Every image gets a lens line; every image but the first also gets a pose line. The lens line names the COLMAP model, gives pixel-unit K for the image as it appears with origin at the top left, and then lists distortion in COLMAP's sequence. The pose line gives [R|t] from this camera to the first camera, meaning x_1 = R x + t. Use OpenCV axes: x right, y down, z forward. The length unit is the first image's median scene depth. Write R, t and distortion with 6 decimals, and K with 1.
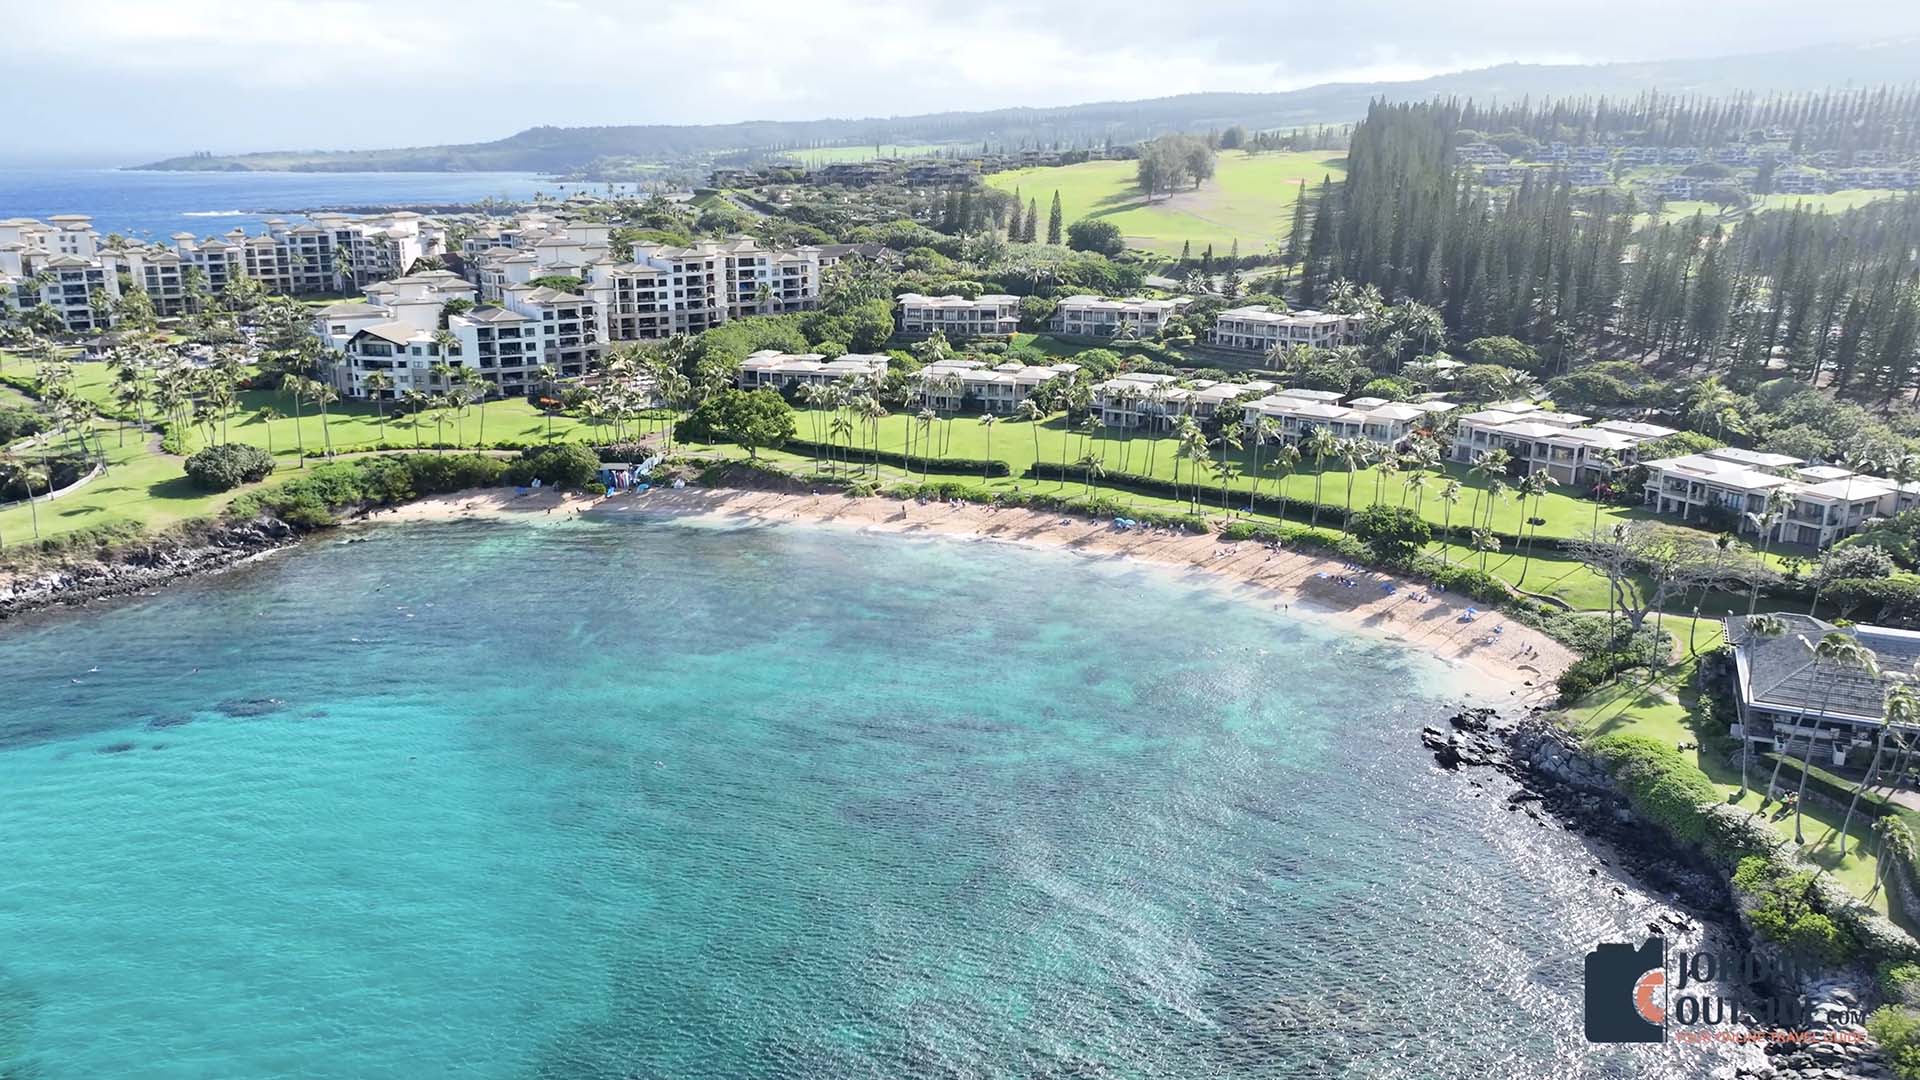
lens RADIAL K [[1447.0, 0, 957.8], [0, 1447.0, 532.8], [0, 0, 1]] dist [0.003568, 0.005933]
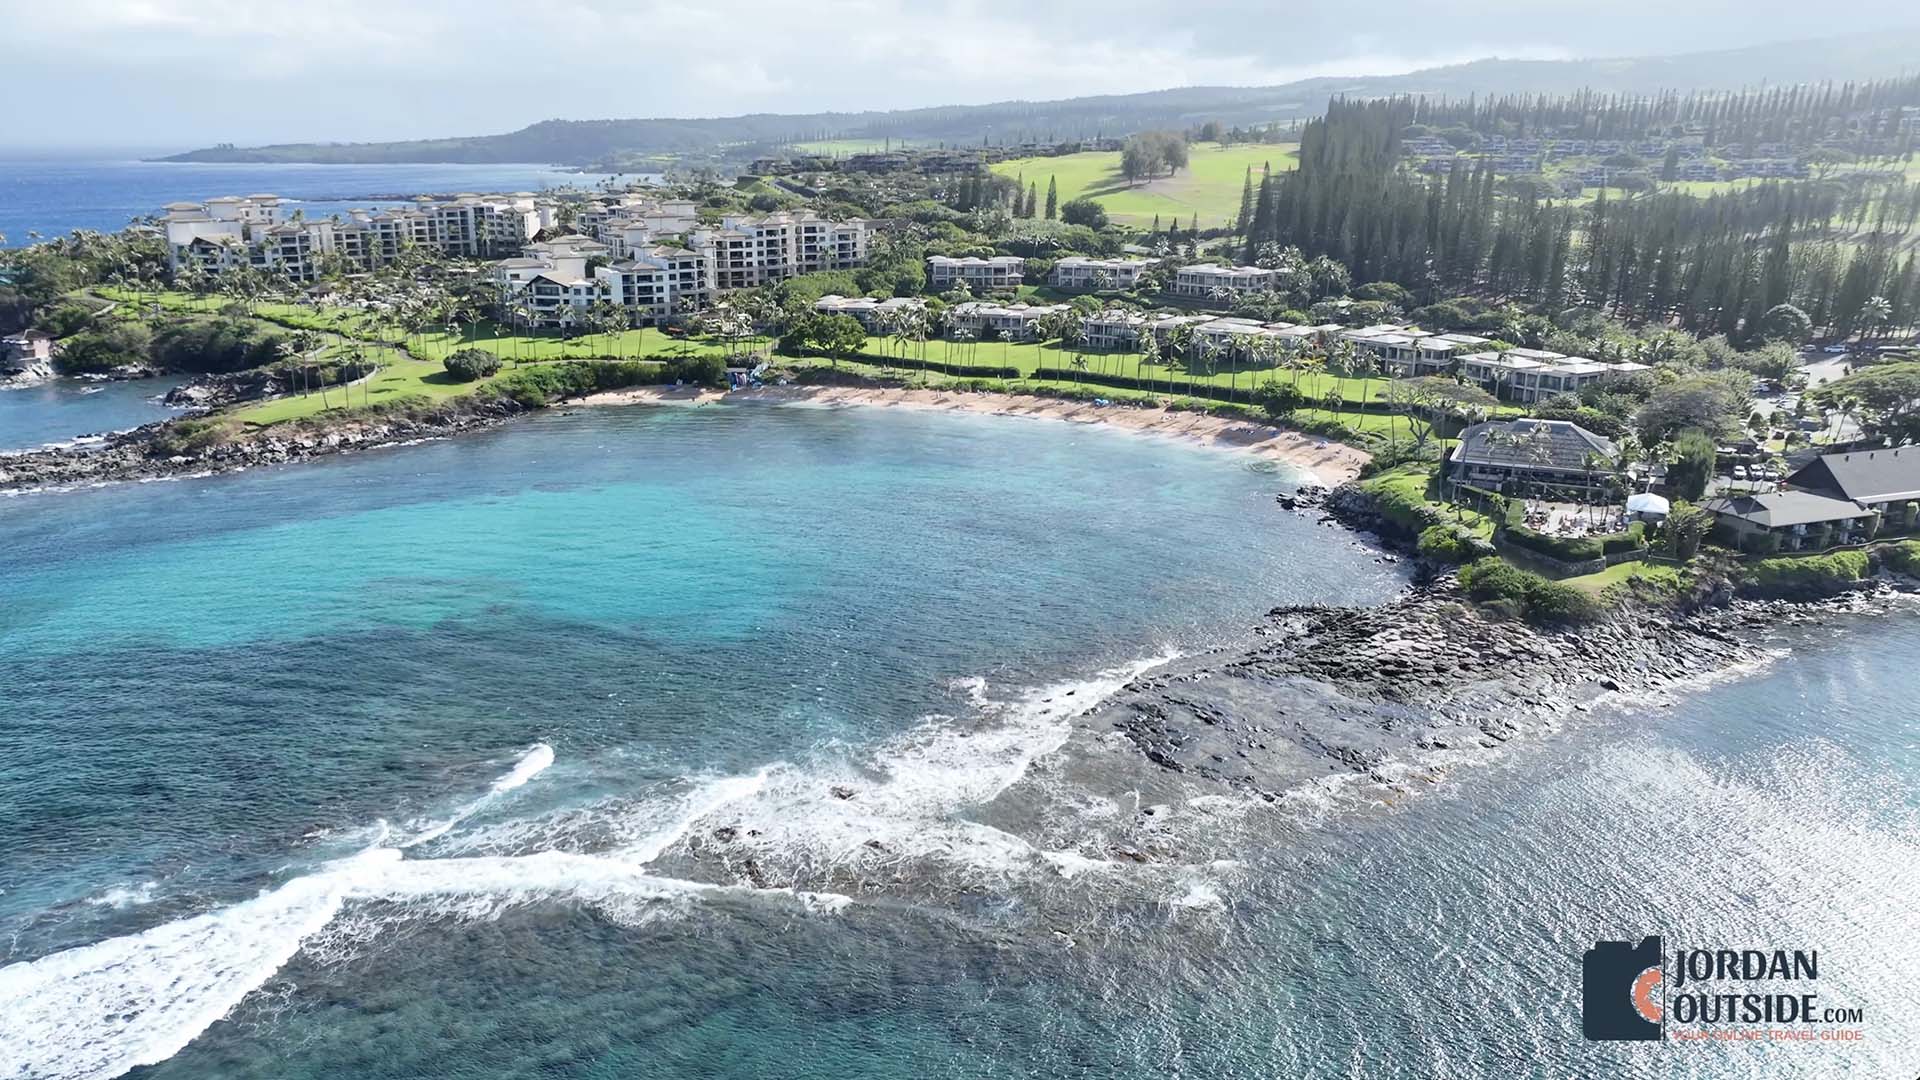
lens RADIAL K [[1434.9, 0, 960.0], [0, 1434.9, 540.0], [0, 0, 1]] dist [0.004478, 0.000704]
pose [[0.999986, -0.000821, 0.005202, -0.022209], [0.000761, 0.999933, 0.011566, 0.076988], [-0.005211, -0.011562, 0.999920, -0.288853]]
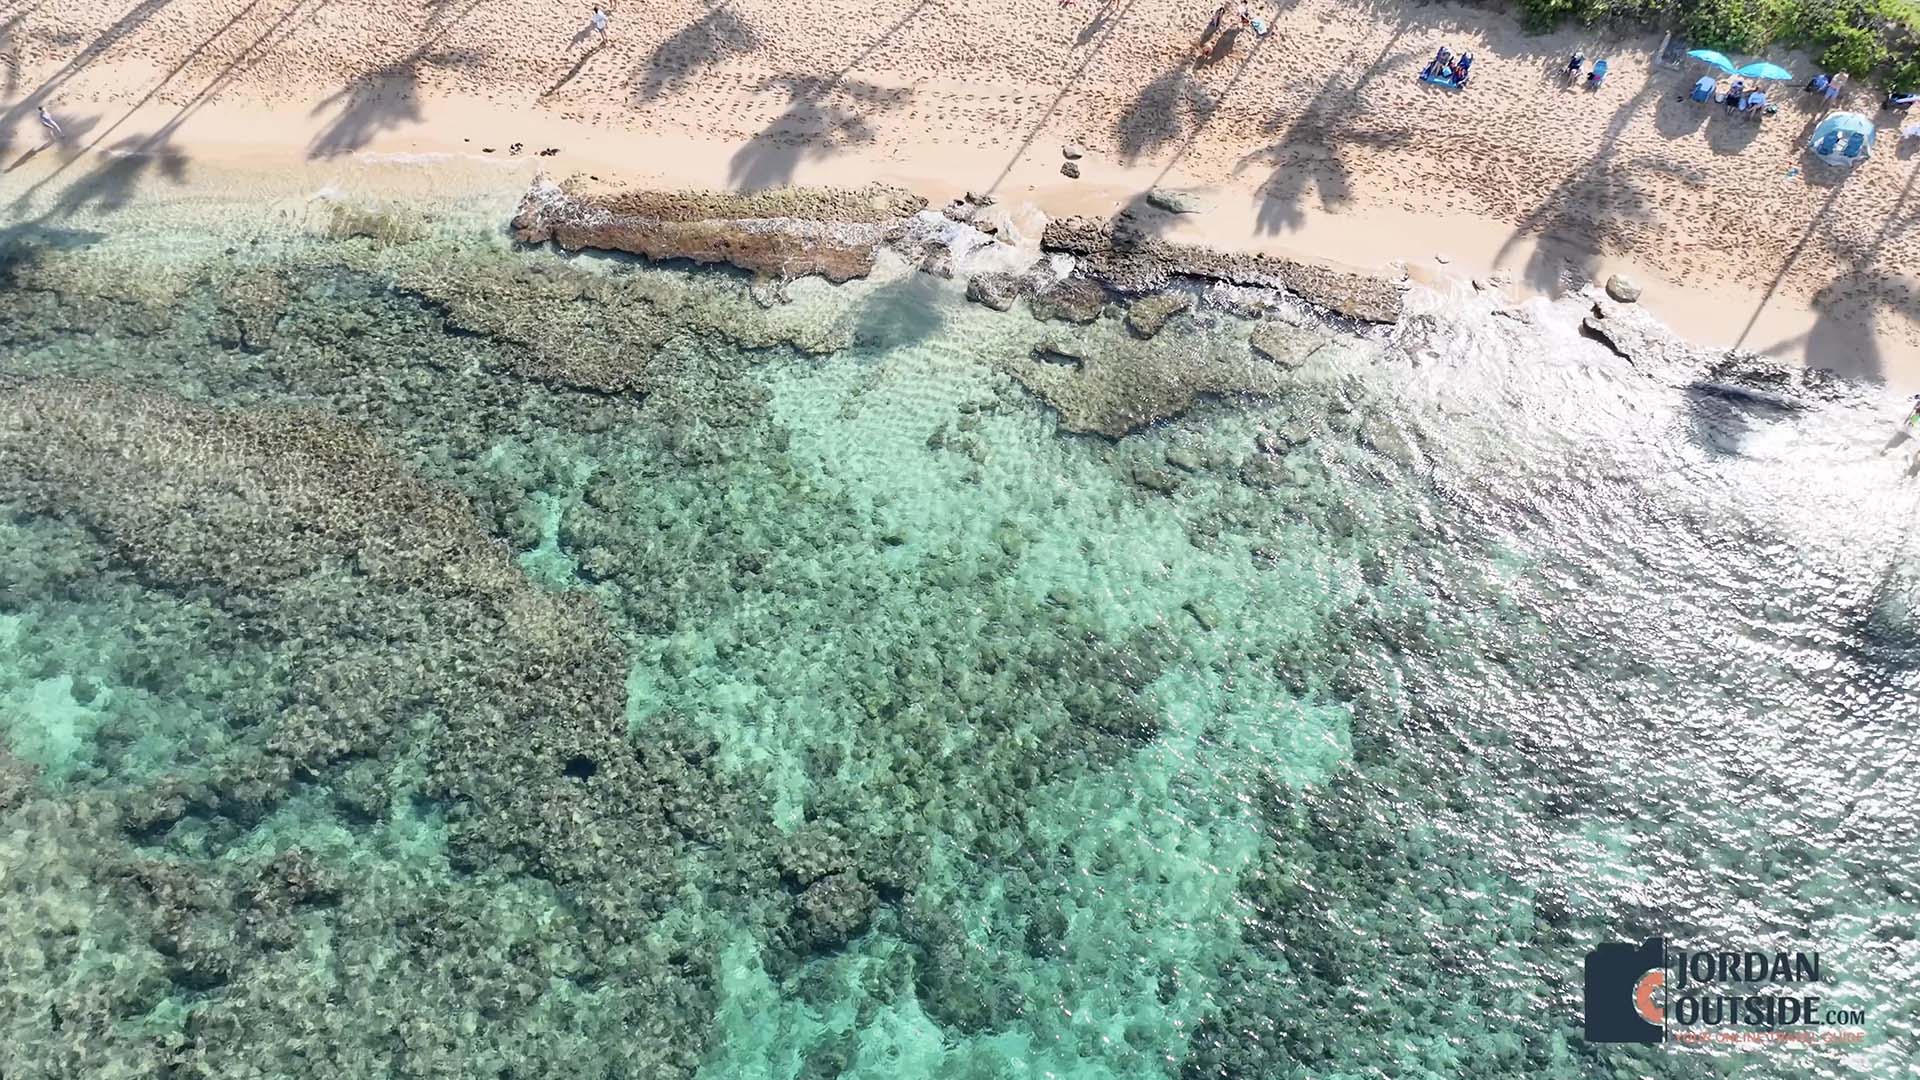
lens RADIAL K [[1447.0, 0, 957.8], [0, 1447.0, 532.8], [0, 0, 1]] dist [0.003568, 0.005933]
pose [[0.977467, -0.166679, 0.129524, -0.028522], [0.051566, 0.783556, 0.619177, -0.064869], [-0.204693, -0.598546, 0.774496, 0.548017]]
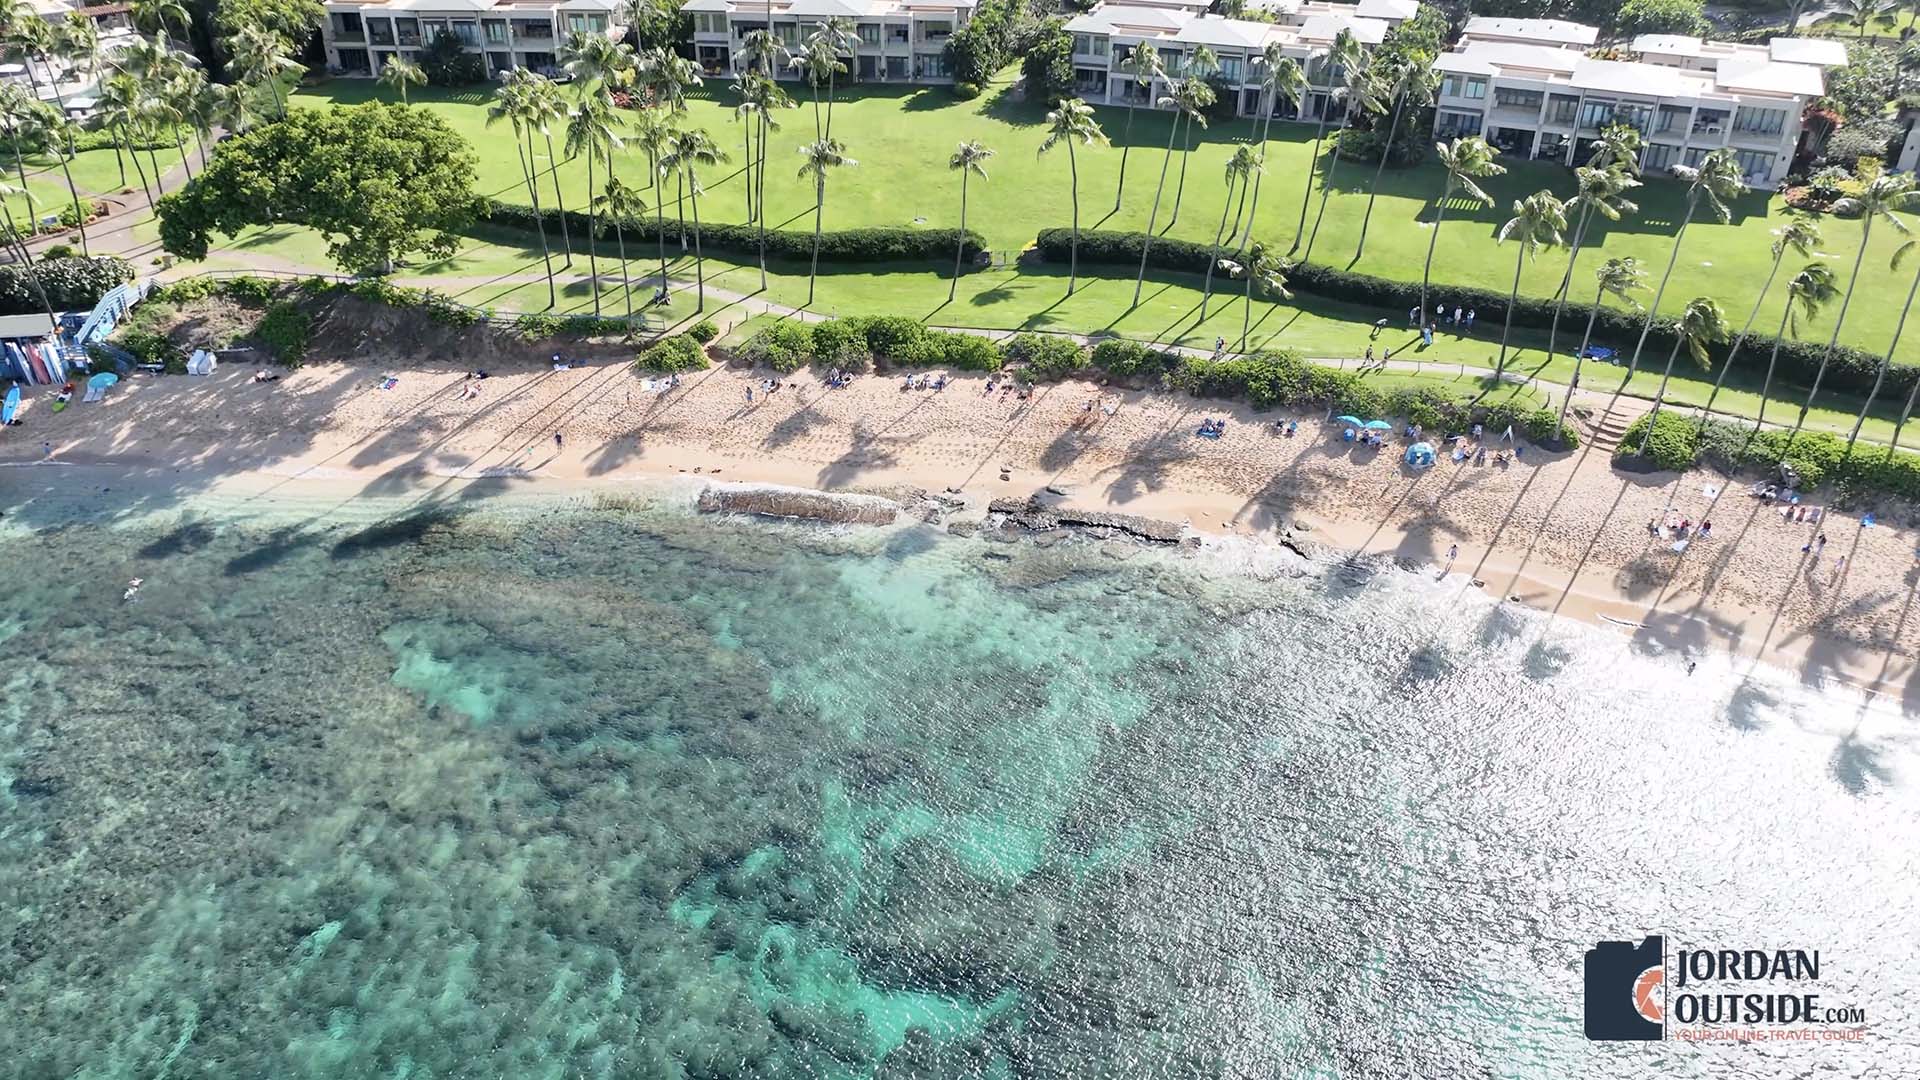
lens RADIAL K [[1434.9, 0, 960.0], [0, 1434.9, 540.0], [0, 0, 1]] dist [0.004478, 0.000704]
pose [[0.974975, -0.115238, 0.190117, -0.052437], [0.054025, 0.952344, 0.300202, -0.071010], [-0.215651, -0.282419, 0.934737, 0.429877]]
